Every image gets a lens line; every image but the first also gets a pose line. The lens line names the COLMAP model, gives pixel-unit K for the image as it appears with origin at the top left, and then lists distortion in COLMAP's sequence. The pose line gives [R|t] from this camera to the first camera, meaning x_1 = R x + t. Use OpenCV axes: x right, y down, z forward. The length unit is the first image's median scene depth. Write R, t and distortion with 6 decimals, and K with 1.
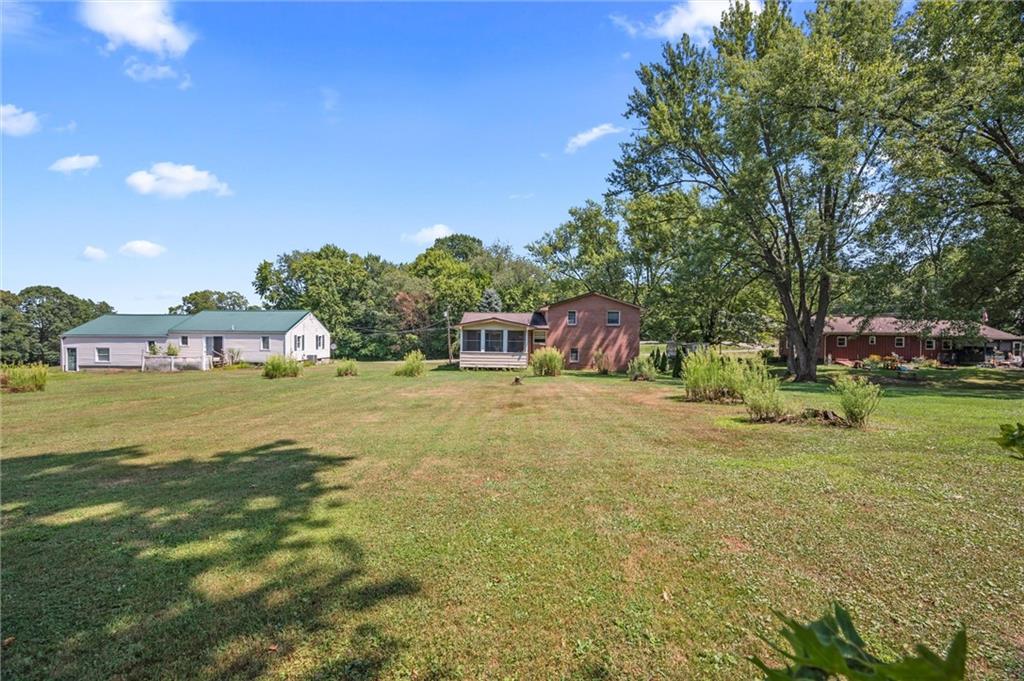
lens RADIAL K [[443.4, 0, 512.0], [0, 443.4, 340.5], [0, 0, 1]] dist [0.002755, 0.000076]
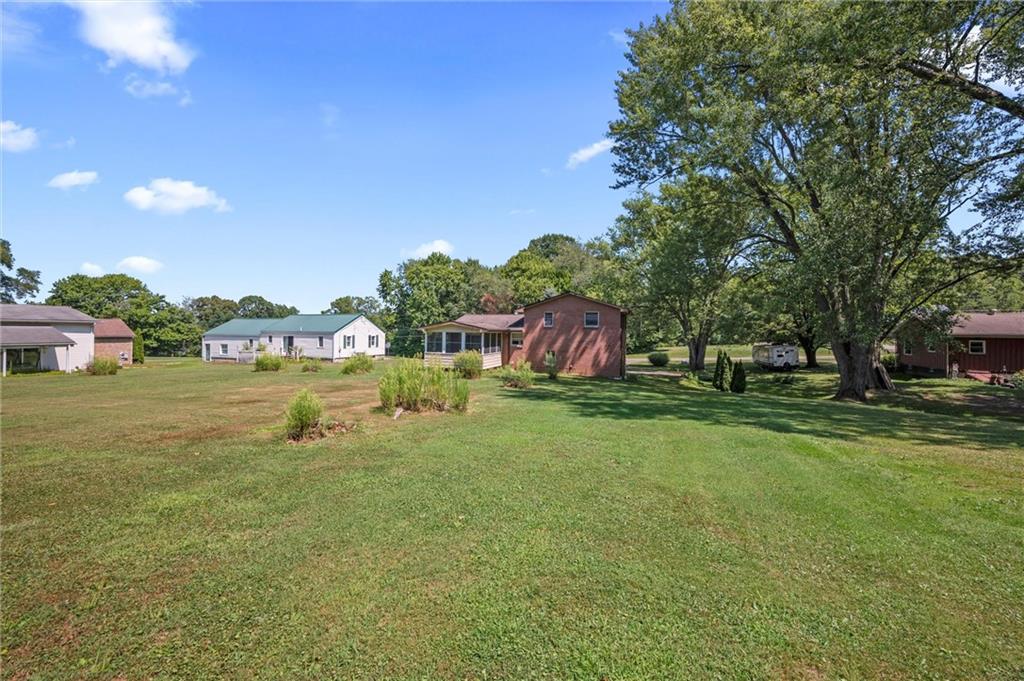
lens RADIAL K [[453.1, 0, 513.3], [0, 453.1, 330.0], [0, 0, 1]] dist [-0.004163, -0.000786]
pose [[0.938300, 0.001391, -0.345819, 0.329428], [-0.008551, 0.999780, -0.019178, -0.006635], [0.345716, 0.020952, 0.938105, 0.035760]]
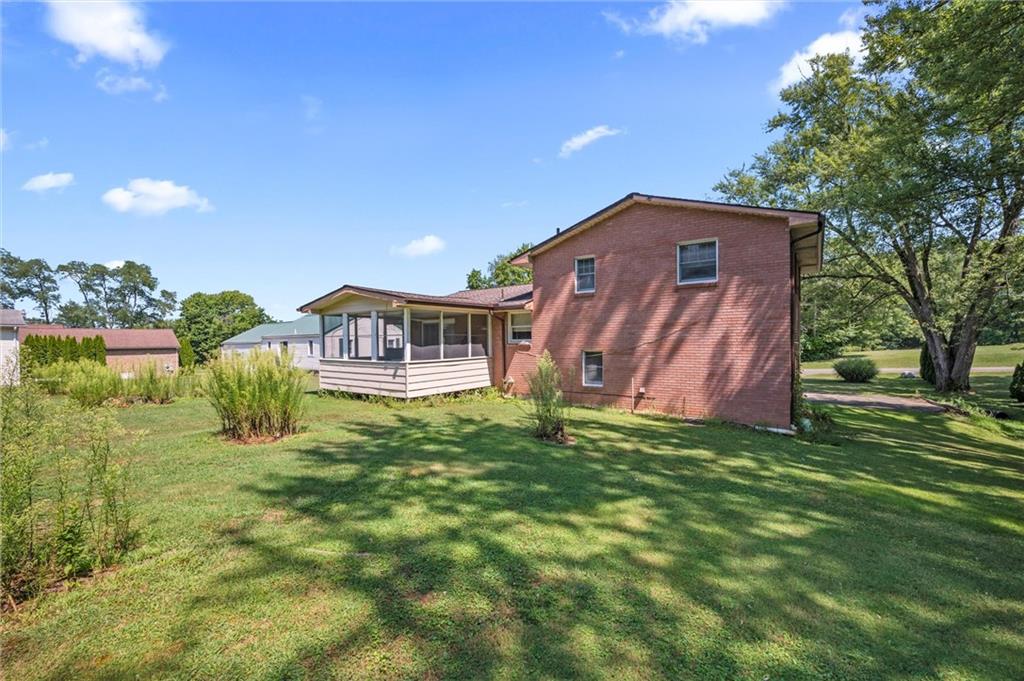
lens RADIAL K [[443.4, 0, 512.0], [0, 443.4, 340.5], [0, 0, 1]] dist [0.002755, 0.000076]
pose [[0.791637, -0.020770, -0.610639, 0.262510], [0.008933, 0.999709, -0.022423, 0.013139], [0.610927, 0.012296, 0.791592, 0.526519]]
